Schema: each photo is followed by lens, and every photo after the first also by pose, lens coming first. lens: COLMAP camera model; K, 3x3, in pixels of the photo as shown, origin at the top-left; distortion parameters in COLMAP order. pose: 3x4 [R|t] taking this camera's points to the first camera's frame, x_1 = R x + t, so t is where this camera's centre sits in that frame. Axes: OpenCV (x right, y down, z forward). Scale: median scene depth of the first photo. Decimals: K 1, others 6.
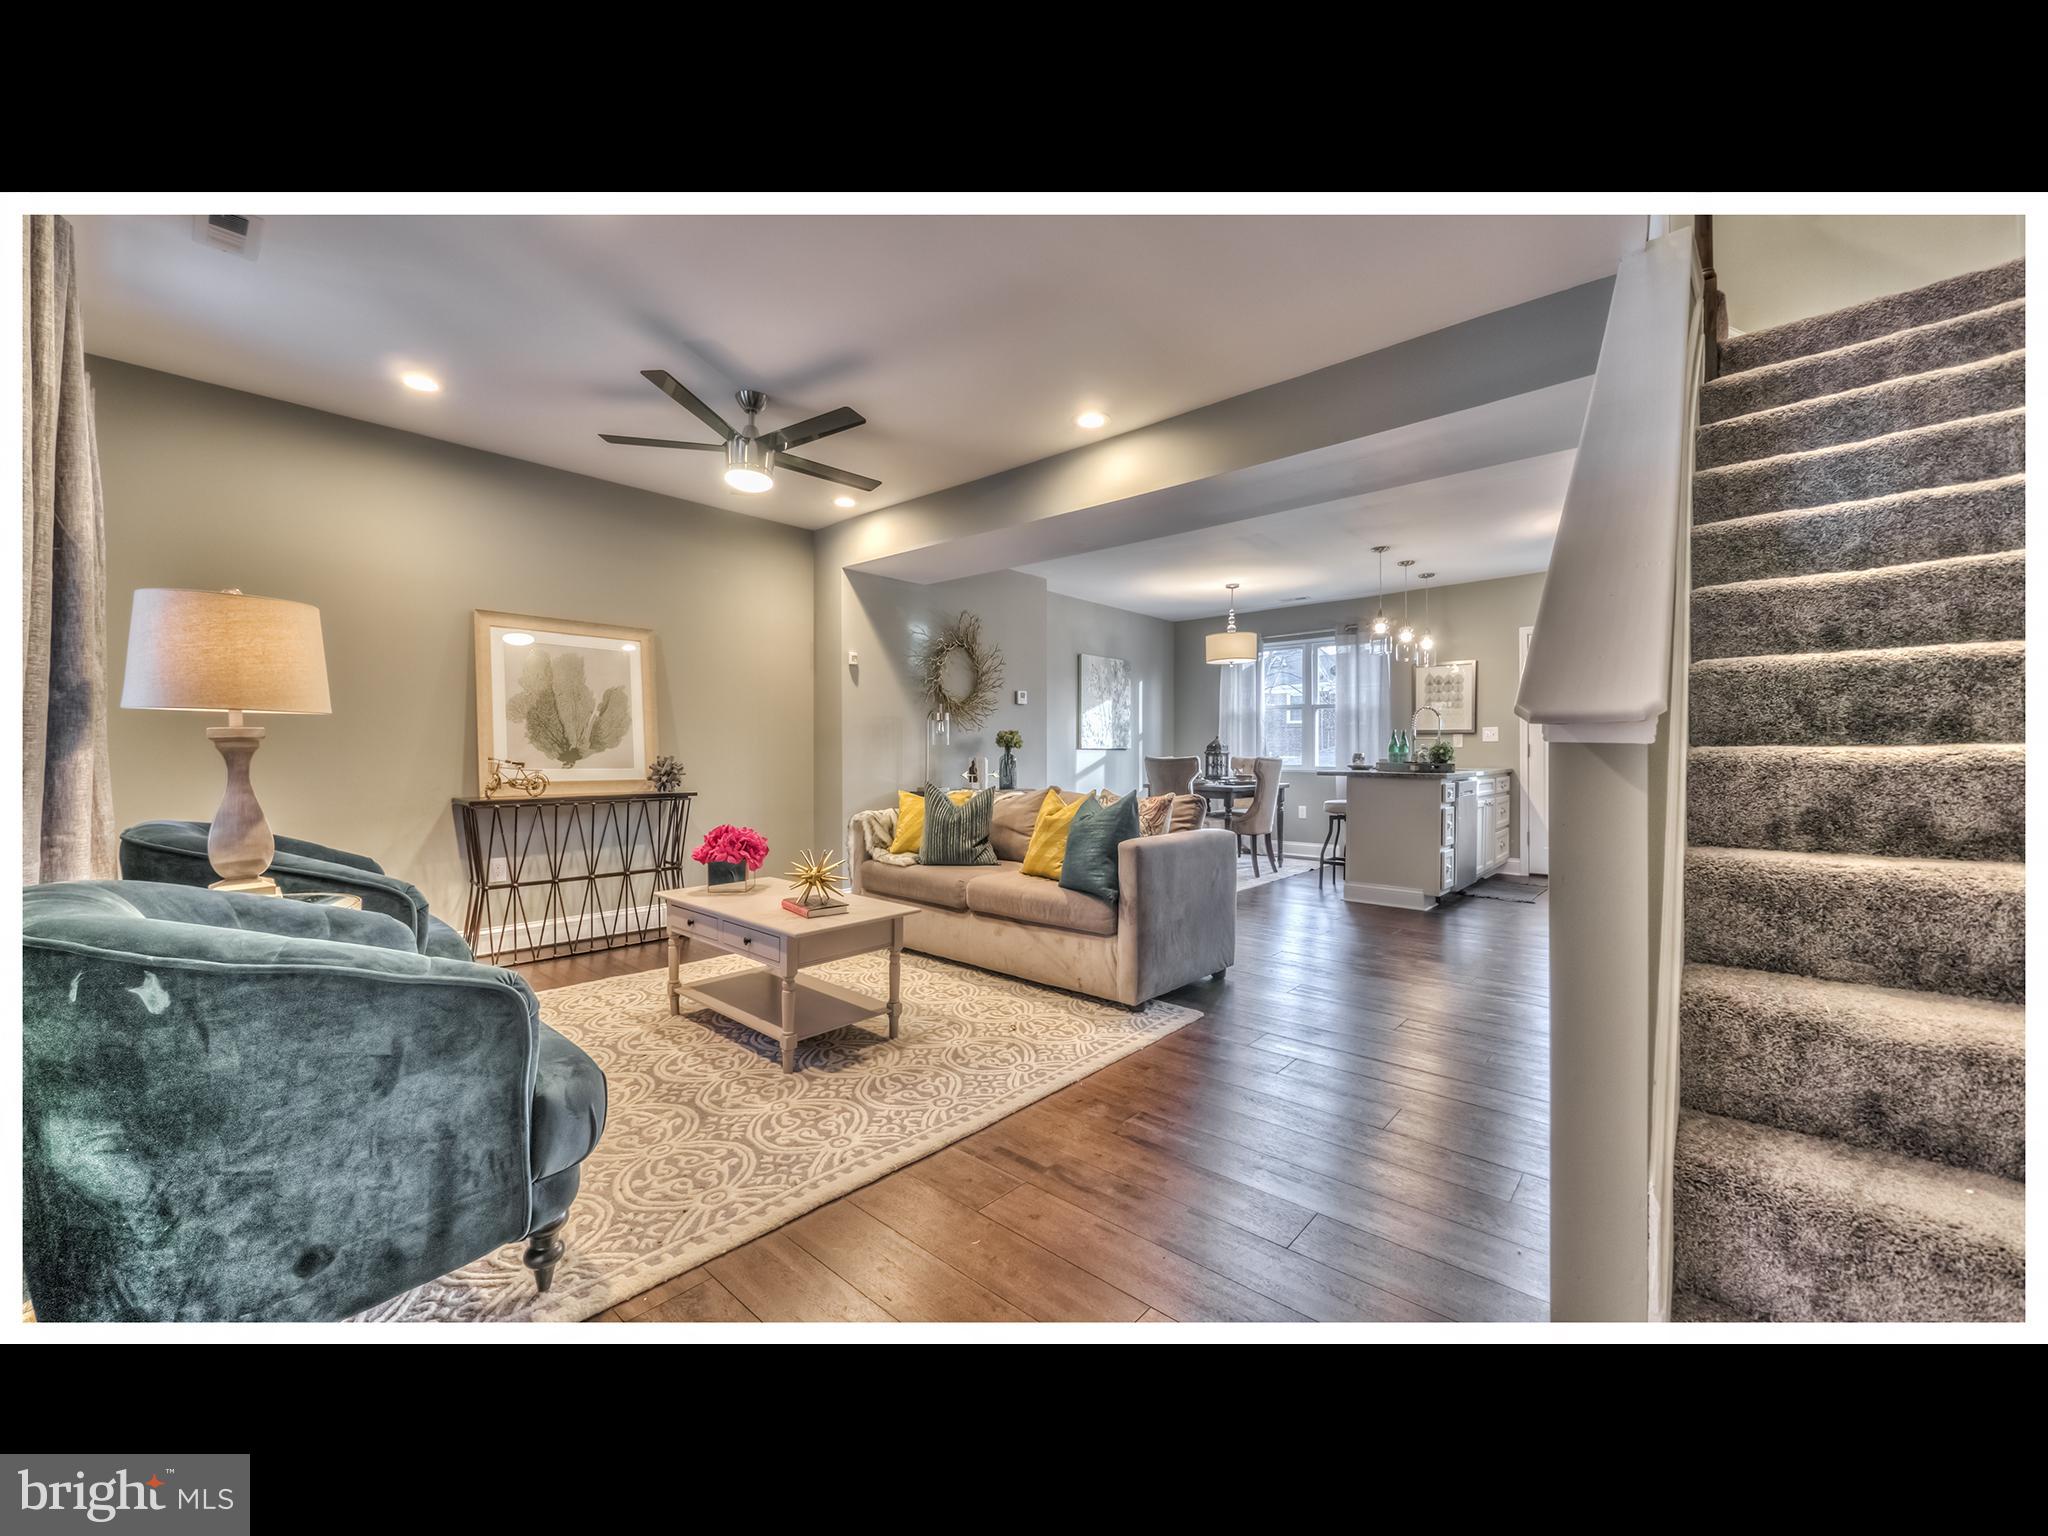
lens RADIAL K [[797.3, 0, 1012.2], [0, 797.3, 766.4], [0, 0, 1]] dist [-0.002709, -0.000091]
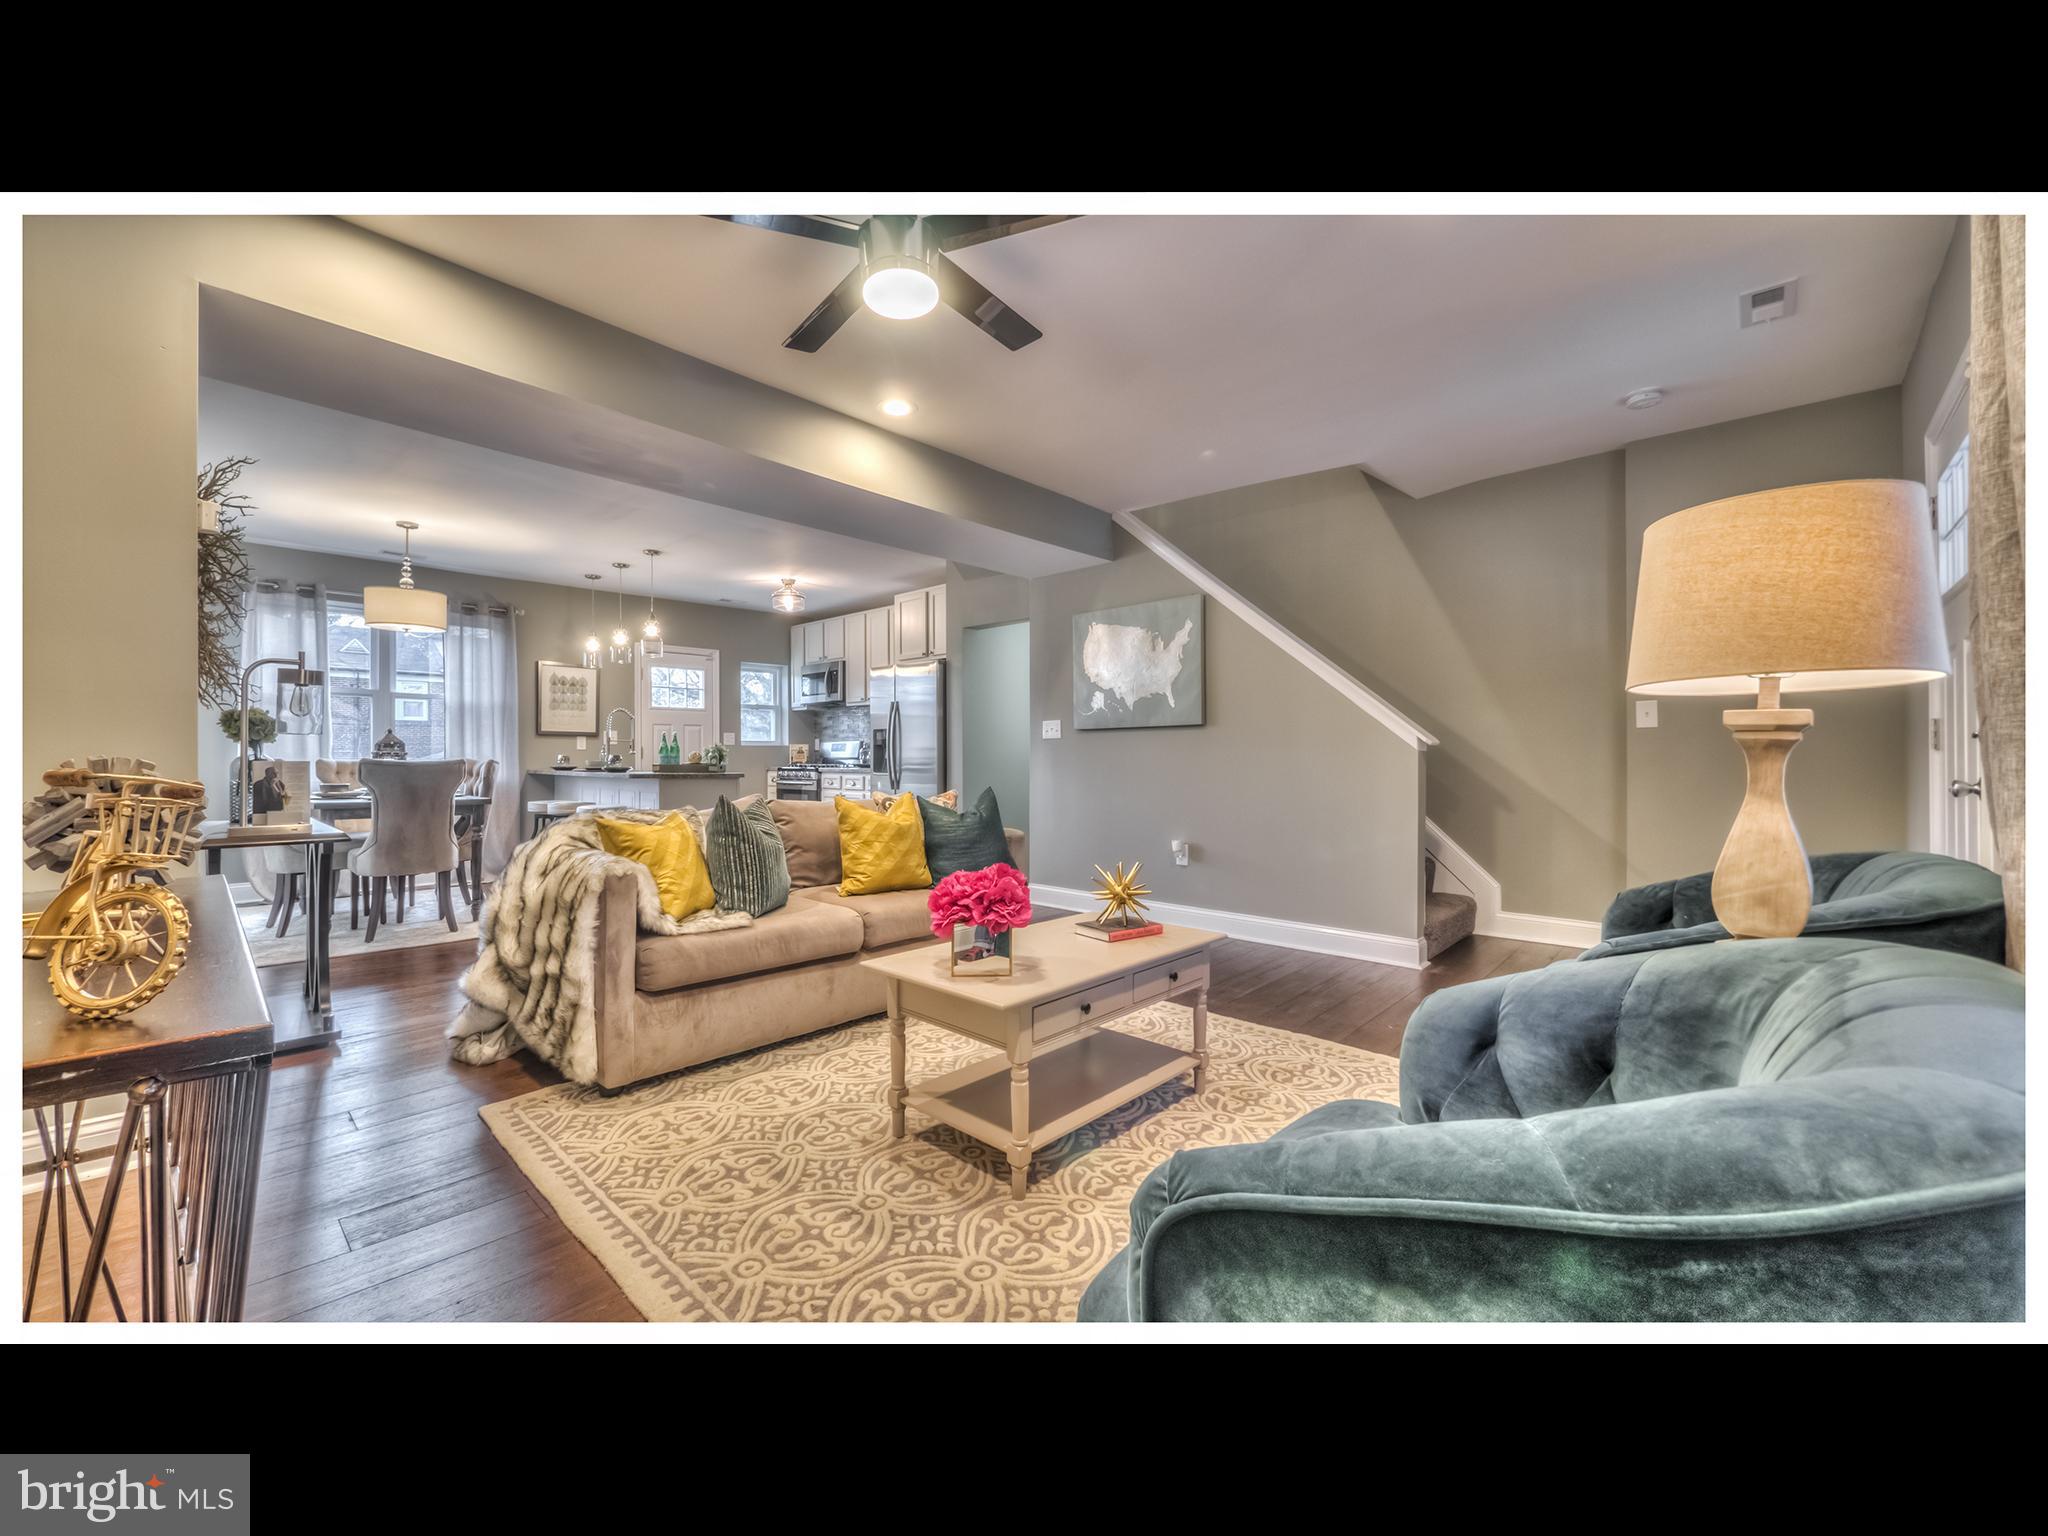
lens RADIAL K [[797.3, 0, 1019.1], [0, 797.3, 752.5], [0, 0, 1]] dist [-0.002709, -0.000091]
pose [[0.004007, 0.006524, 0.999971, -0.503427], [0.015773, 0.999854, -0.006587, -0.005581], [-0.999868, 0.015799, 0.003903, 0.495215]]
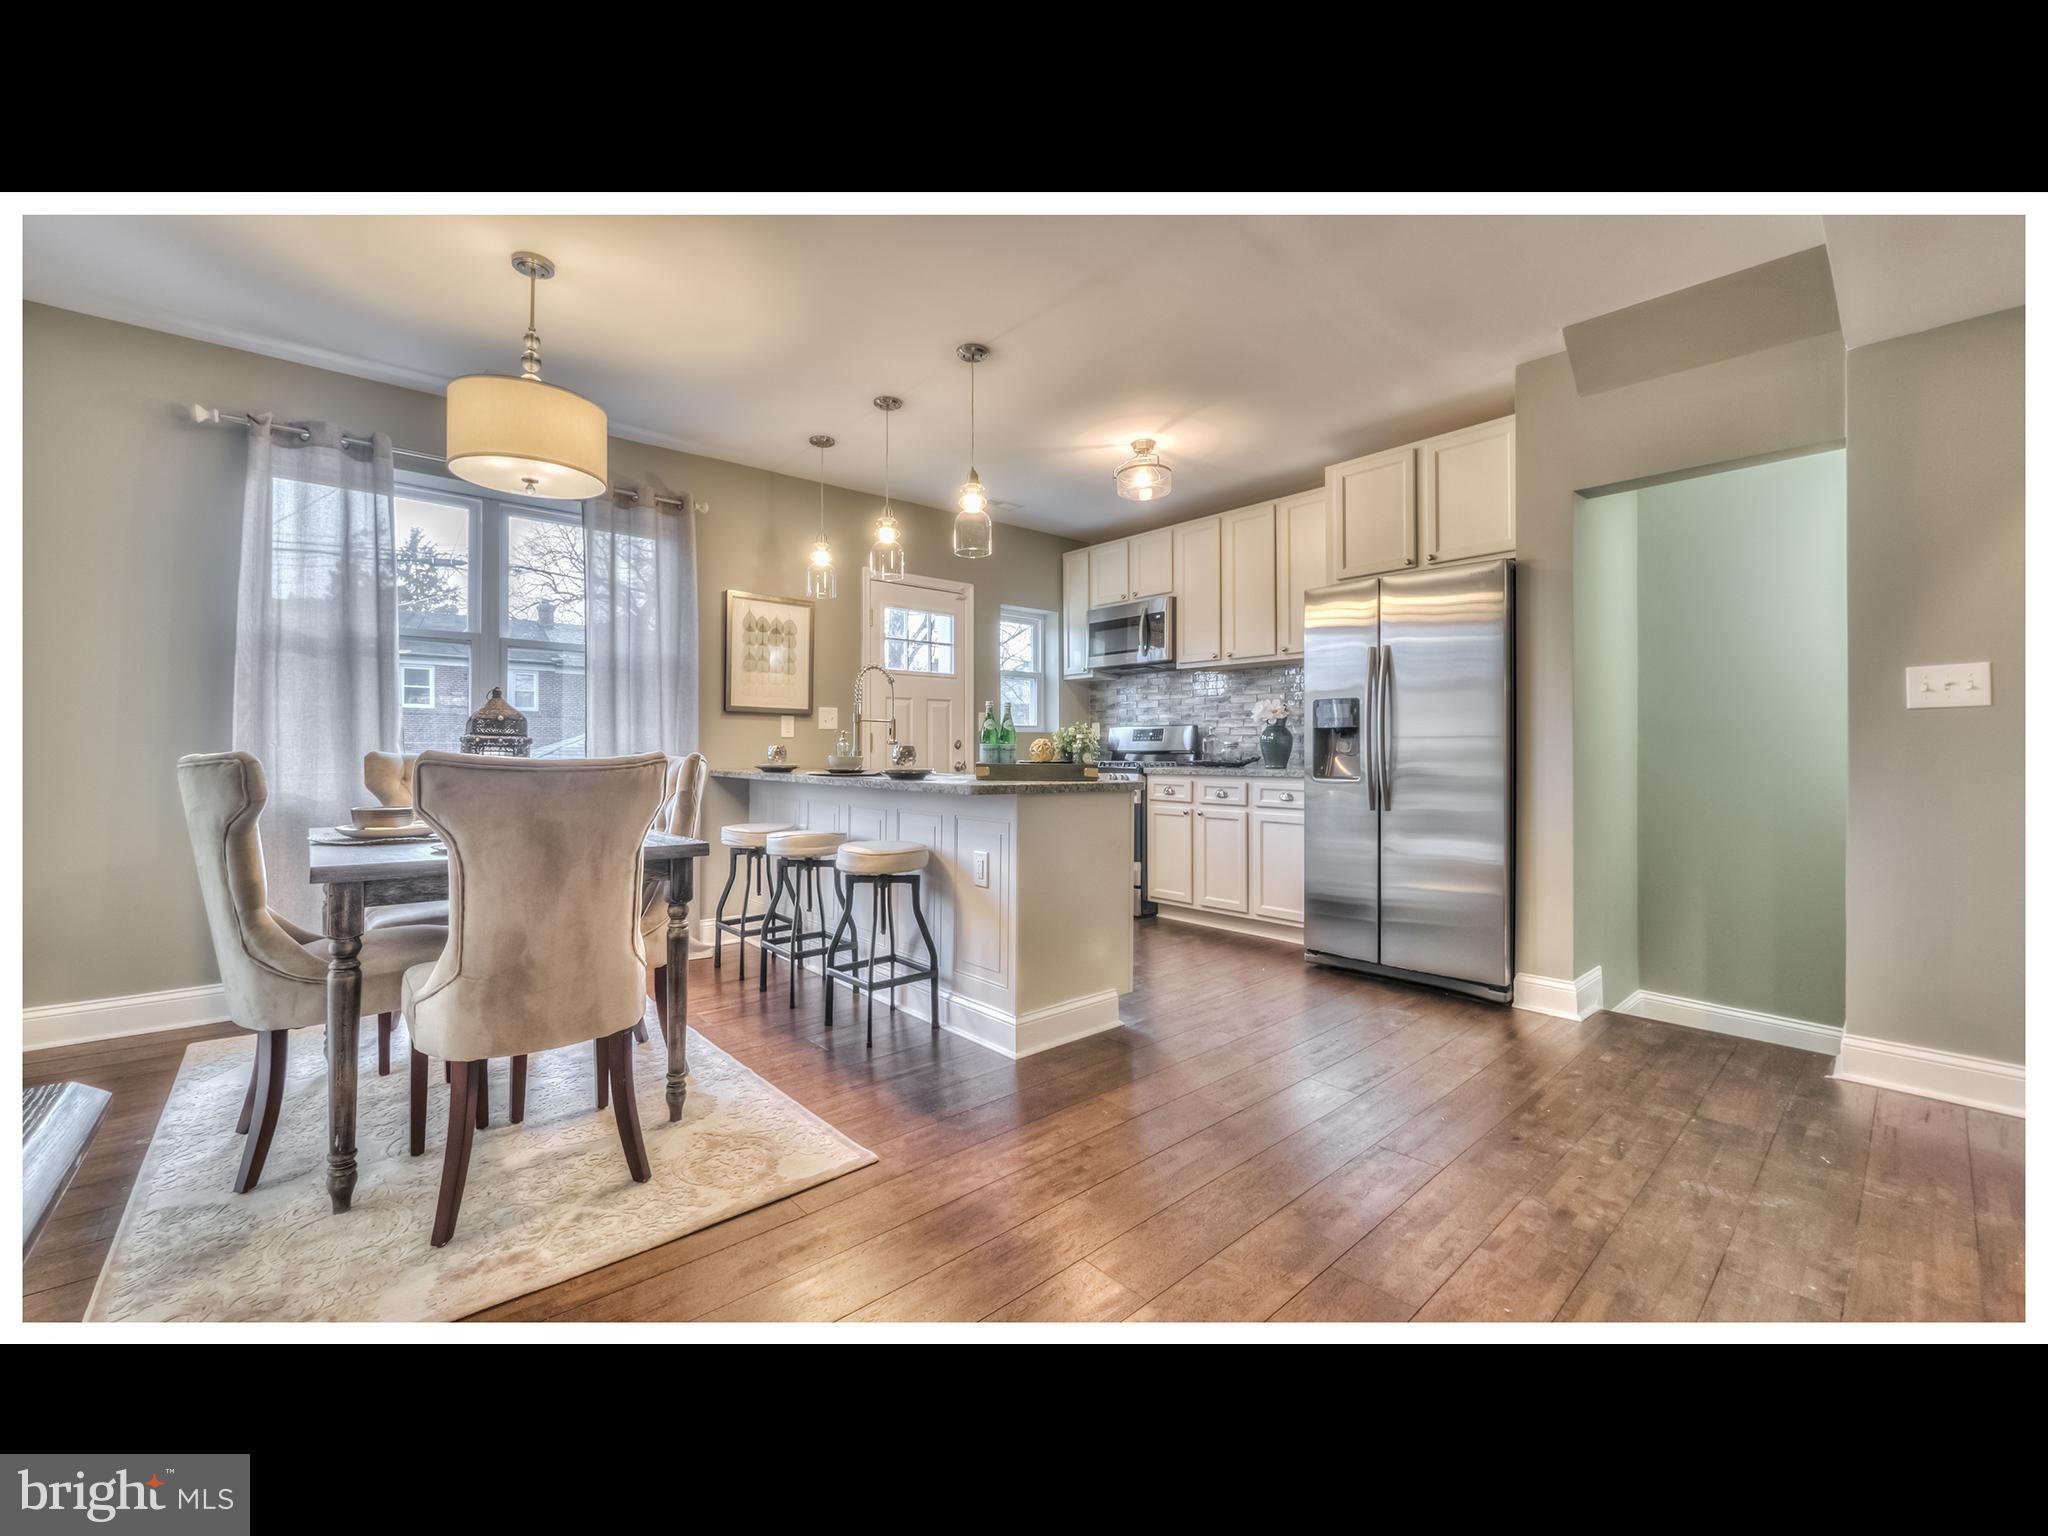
lens RADIAL K [[797.3, 0, 1013.7], [0, 797.3, 750.7], [0, 0, 1]] dist [-0.002709, -0.000091]
pose [[0.105121, -0.000591, 0.994459, -0.044497], [0.011882, 0.999929, -0.000661, -0.011885], [-0.994388, 0.011886, 0.105121, 0.856179]]
